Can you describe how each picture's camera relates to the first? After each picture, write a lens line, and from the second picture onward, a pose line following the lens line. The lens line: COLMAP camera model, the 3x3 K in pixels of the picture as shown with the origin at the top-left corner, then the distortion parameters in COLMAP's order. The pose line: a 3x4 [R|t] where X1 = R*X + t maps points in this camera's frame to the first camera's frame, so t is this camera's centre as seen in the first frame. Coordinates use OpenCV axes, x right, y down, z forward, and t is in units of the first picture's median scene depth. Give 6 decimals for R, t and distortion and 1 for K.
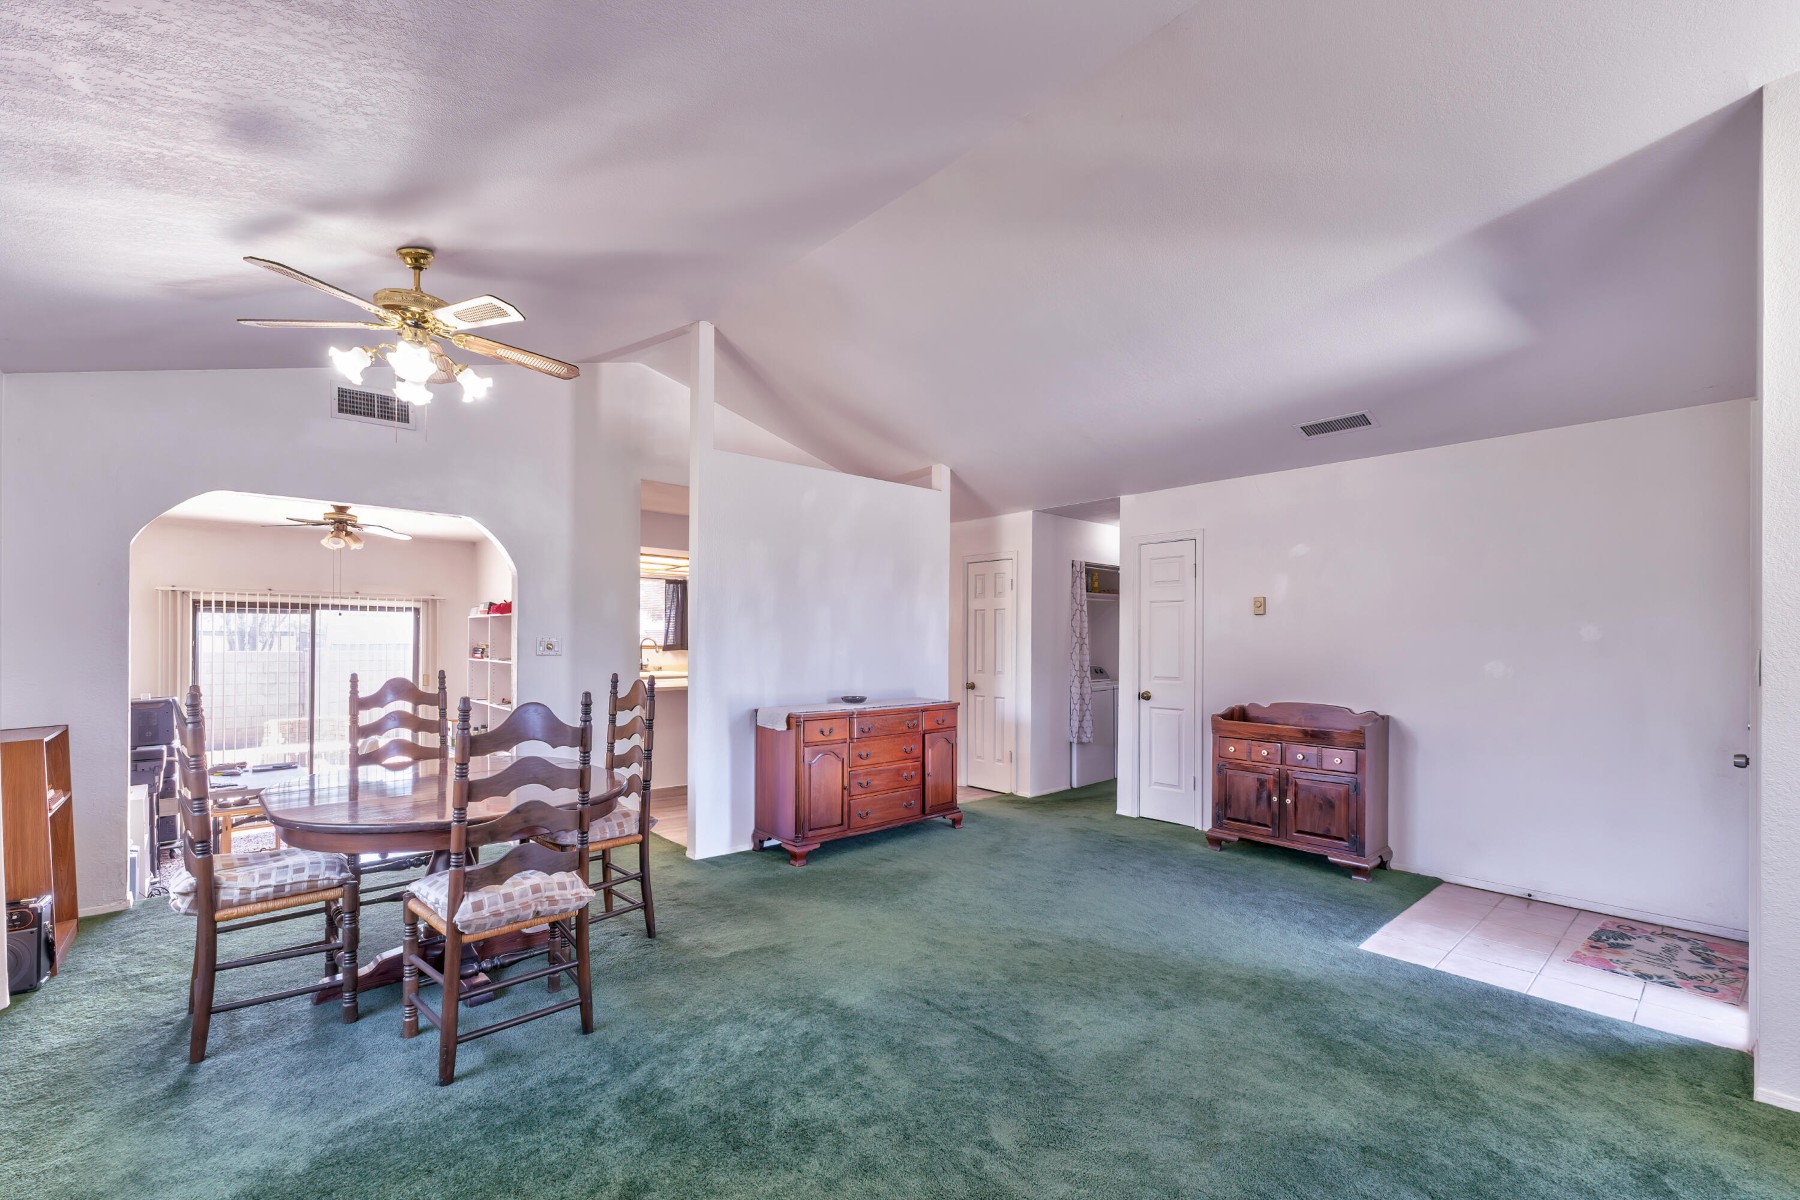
lens RADIAL K [[756.5, 0, 895.4], [0, 756.5, 638.6], [0, 0, 1]] dist [0.008486, -0.000154]
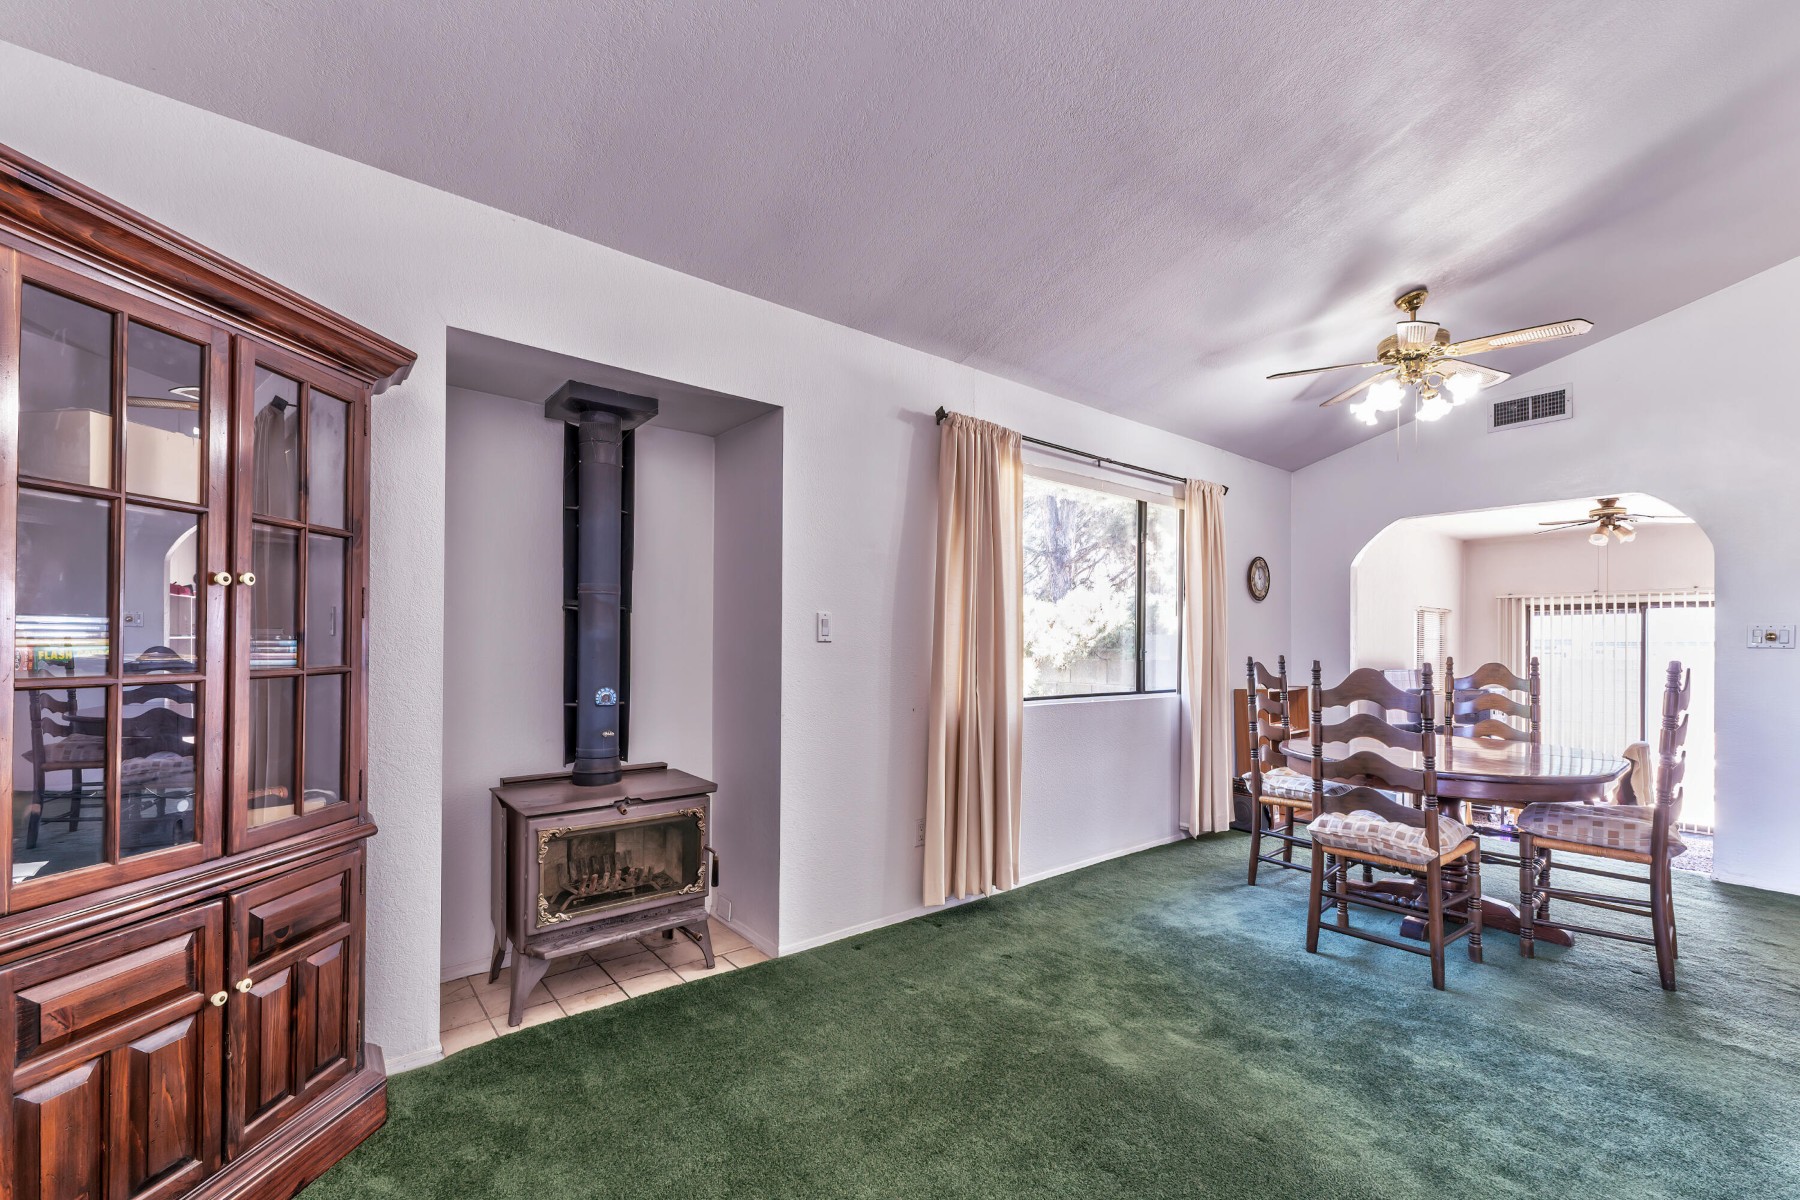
lens RADIAL K [[756.5, 0, 895.4], [0, 756.5, 638.6], [0, 0, 1]] dist [0.008486, -0.000154]
pose [[-0.040120, -0.009325, -0.999151, 0.453392], [-0.010208, 0.999908, -0.008922, 0.034743], [0.999143, 0.009841, -0.040211, 0.193400]]
